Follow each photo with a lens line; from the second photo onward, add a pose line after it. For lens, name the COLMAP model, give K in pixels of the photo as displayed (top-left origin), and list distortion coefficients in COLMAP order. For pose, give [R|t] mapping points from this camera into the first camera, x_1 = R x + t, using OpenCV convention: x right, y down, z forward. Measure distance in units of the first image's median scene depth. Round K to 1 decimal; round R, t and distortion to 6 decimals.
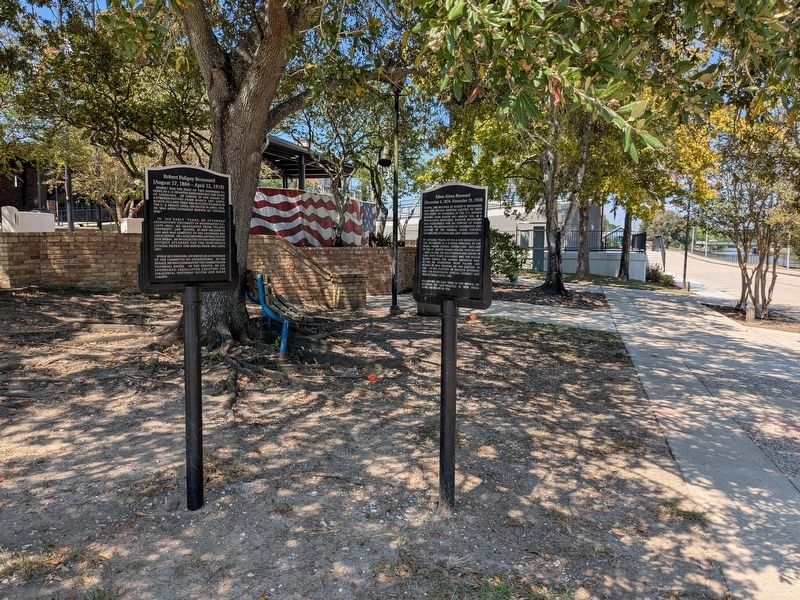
lens RADIAL K [[623.5, 0, 396.7], [0, 623.5, 298.4], [0, 0, 1]] dist [0.048398, -0.084167]
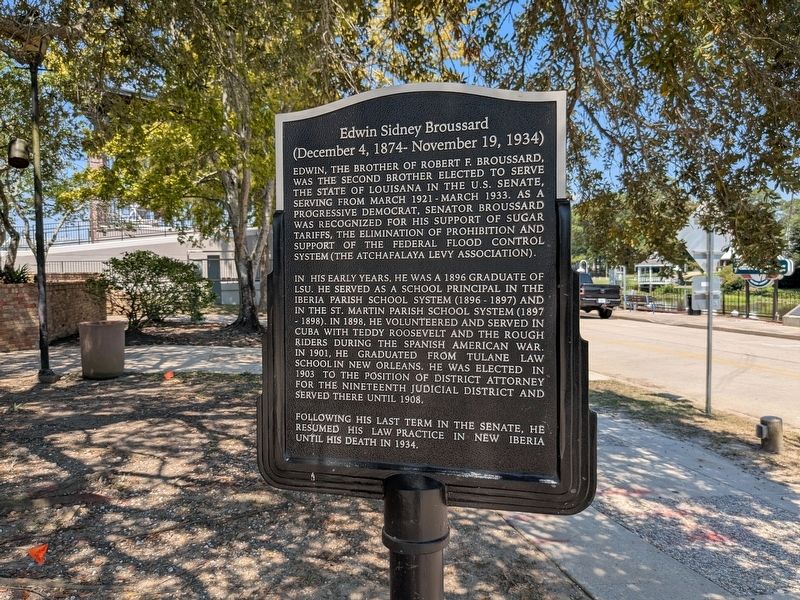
lens RADIAL K [[622.8, 0, 383.9], [0, 622.8, 299.4], [0, 0, 1]] dist [0.049138, -0.075883]
pose [[0.866919, -0.044188, 0.496486, -0.033837], [0.066742, 0.997384, -0.027771, -0.036207], [-0.493960, 0.057212, 0.867600, 0.357232]]
